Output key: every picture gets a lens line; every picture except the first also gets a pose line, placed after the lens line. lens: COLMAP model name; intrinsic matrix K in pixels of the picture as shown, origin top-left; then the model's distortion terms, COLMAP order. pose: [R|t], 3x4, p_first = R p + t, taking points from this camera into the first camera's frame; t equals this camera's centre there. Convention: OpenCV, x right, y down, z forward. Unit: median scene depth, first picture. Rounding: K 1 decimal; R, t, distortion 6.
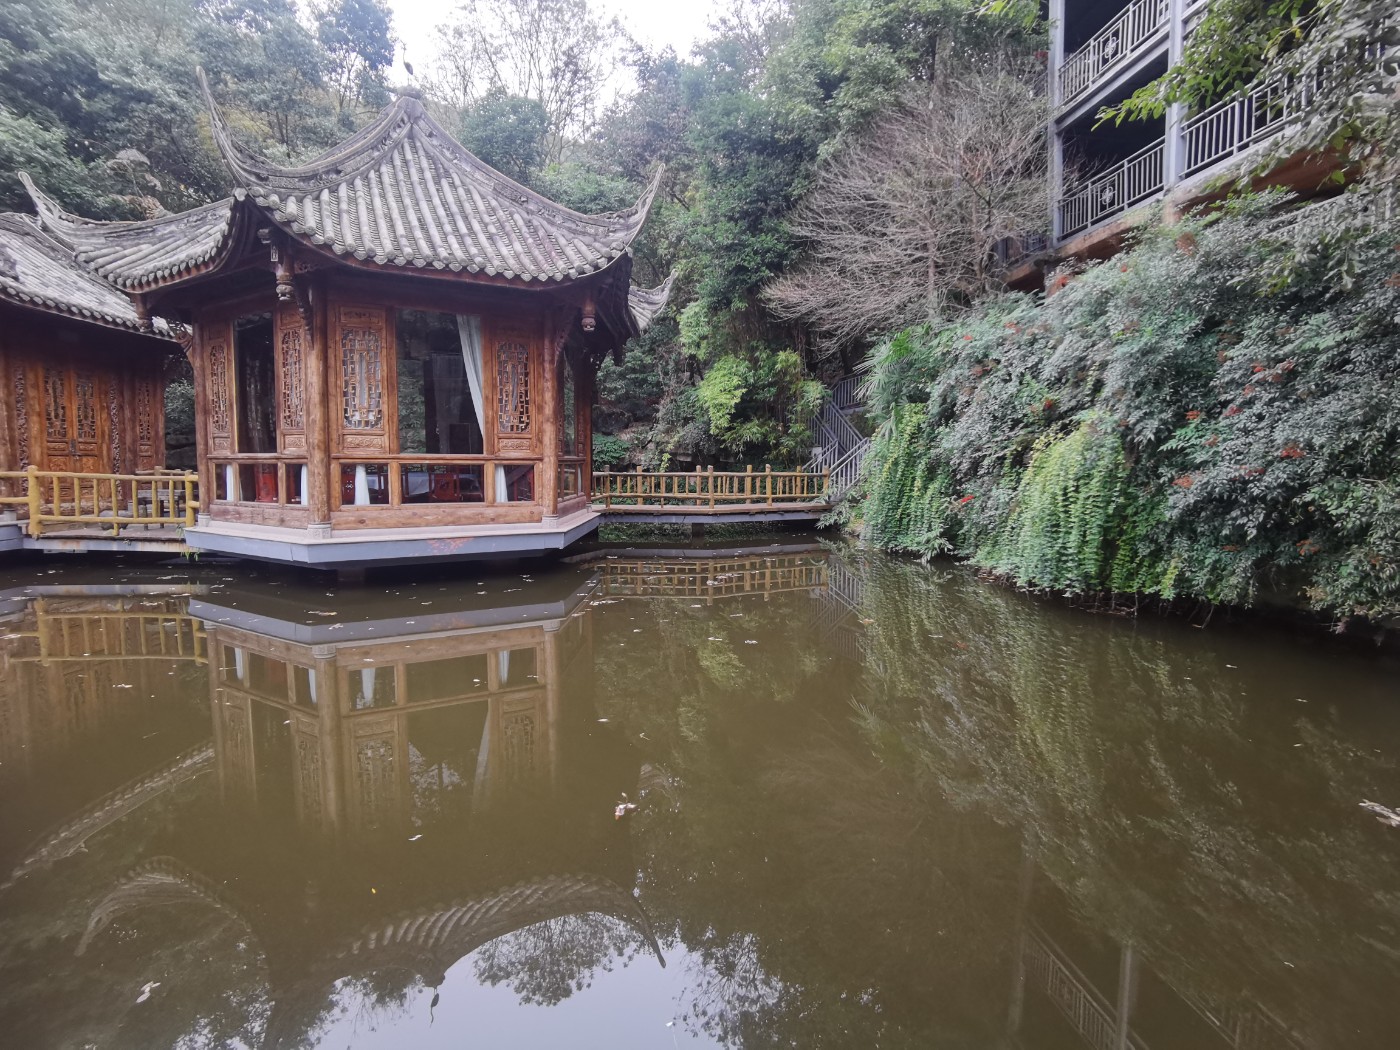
lens RADIAL K [[691.2, 0, 693.7], [0, 691.2, 524.5], [0, 0, 1]] dist [0.031997, -0.086368]
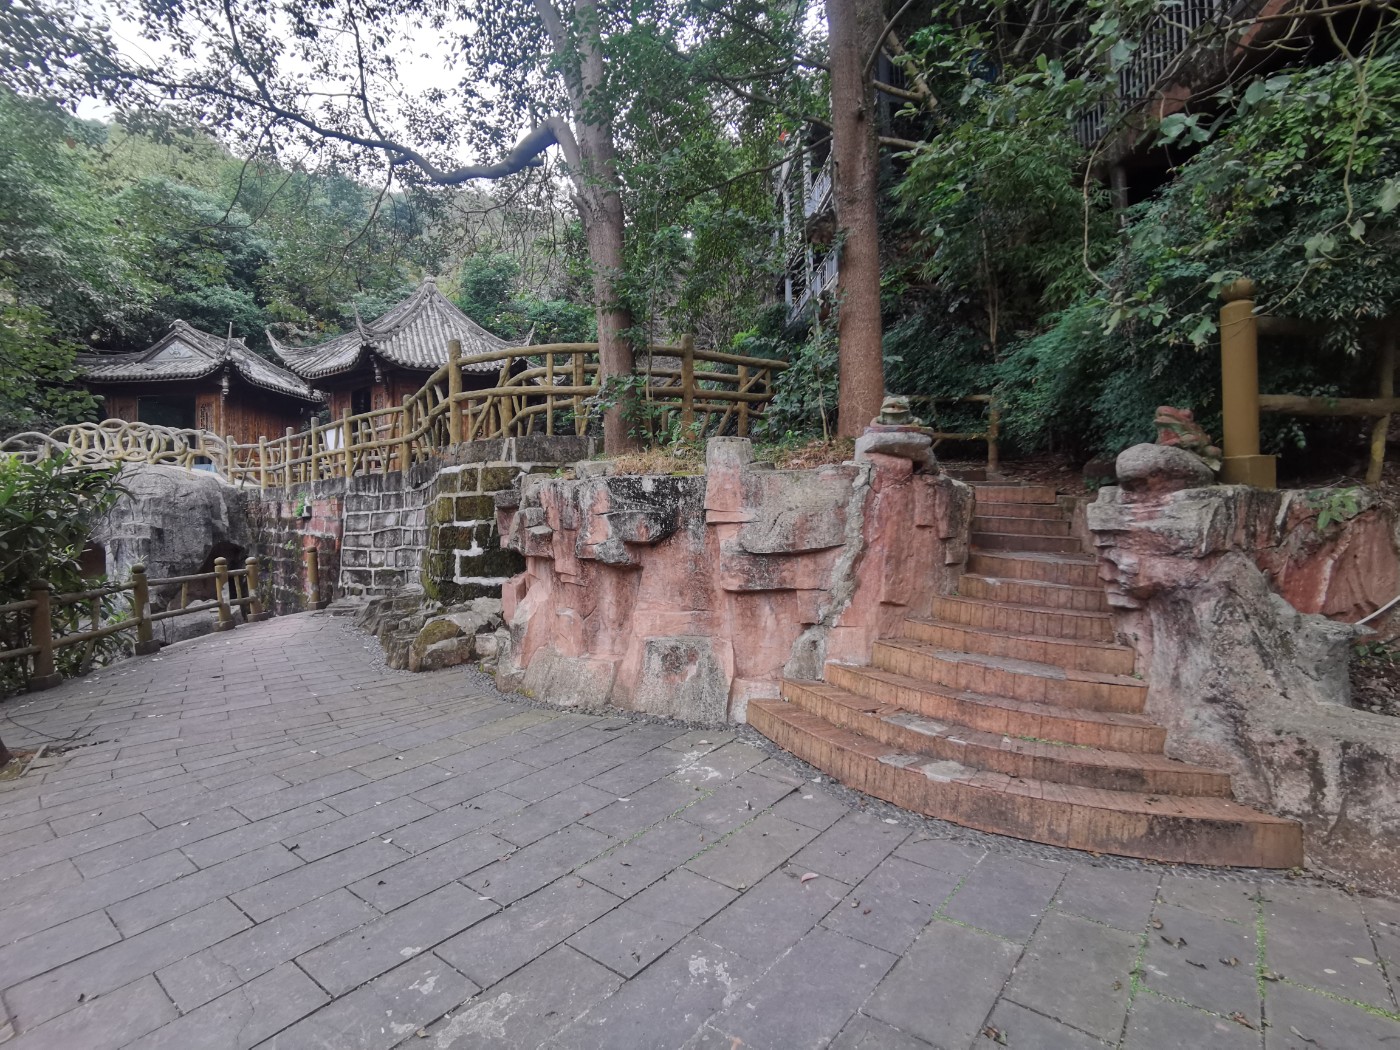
lens RADIAL K [[669.6, 0, 700.0], [0, 669.6, 525.0], [0, 0, 1]] dist [-0.058175, -0.001161]
pose [[0.999871, -0.015328, -0.004813, 0.487300], [0.014979, 0.997728, -0.065681, 0.309322], [0.005809, 0.065601, 0.997829, -1.137322]]
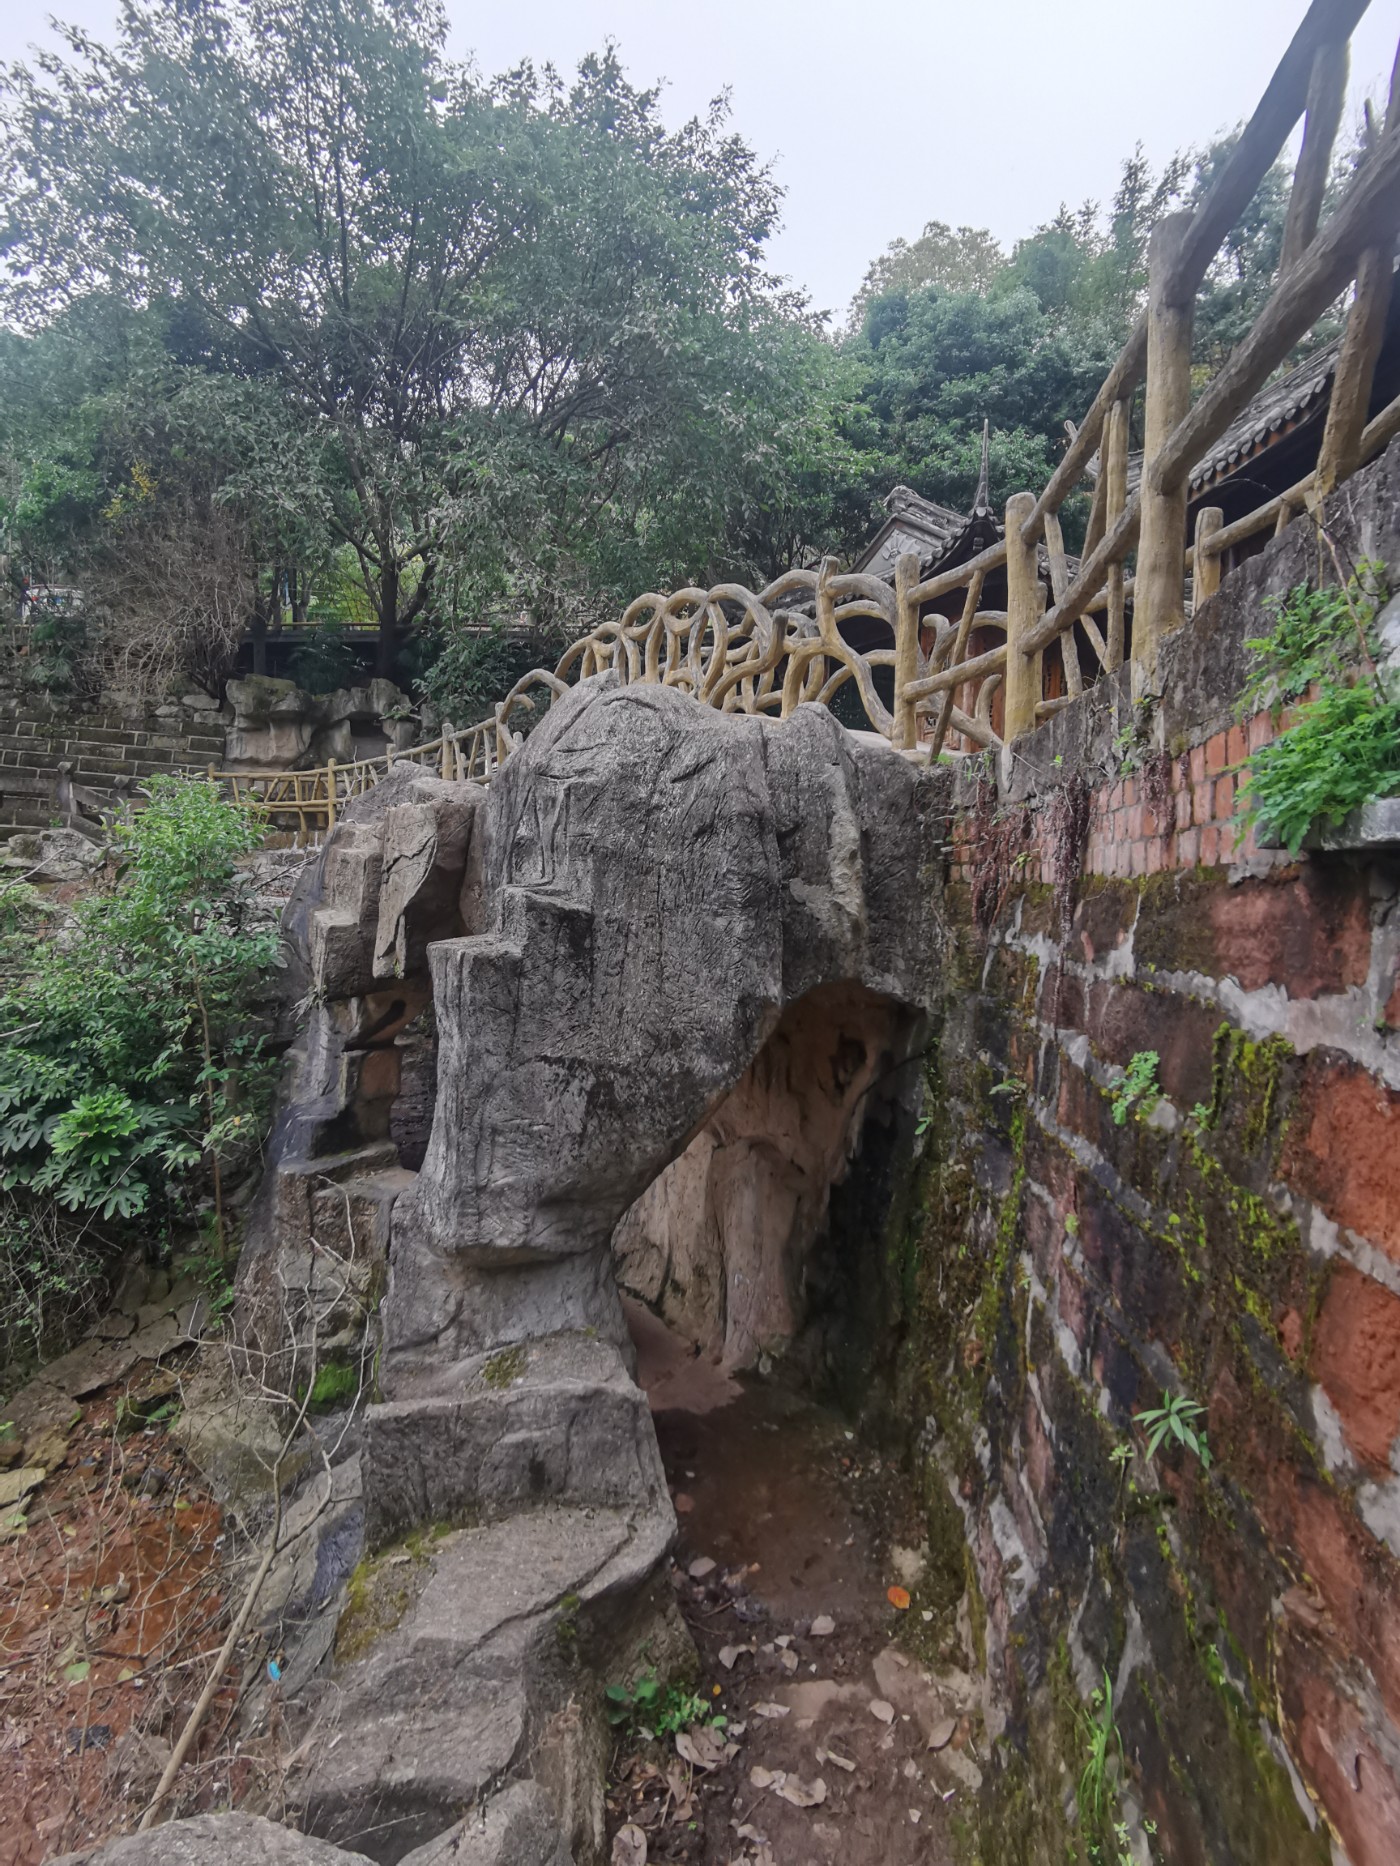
lens RADIAL K [[921.3, 0, 702.8], [0, 921.3, 927.6], [0, 0, 1]] dist [0.031997, -0.086368]
pose [[0.570293, 0.039091, -0.820511, -0.203522], [-0.086102, 0.996209, -0.012383, 0.224285], [0.816917, 0.077709, 0.571497, -0.076917]]
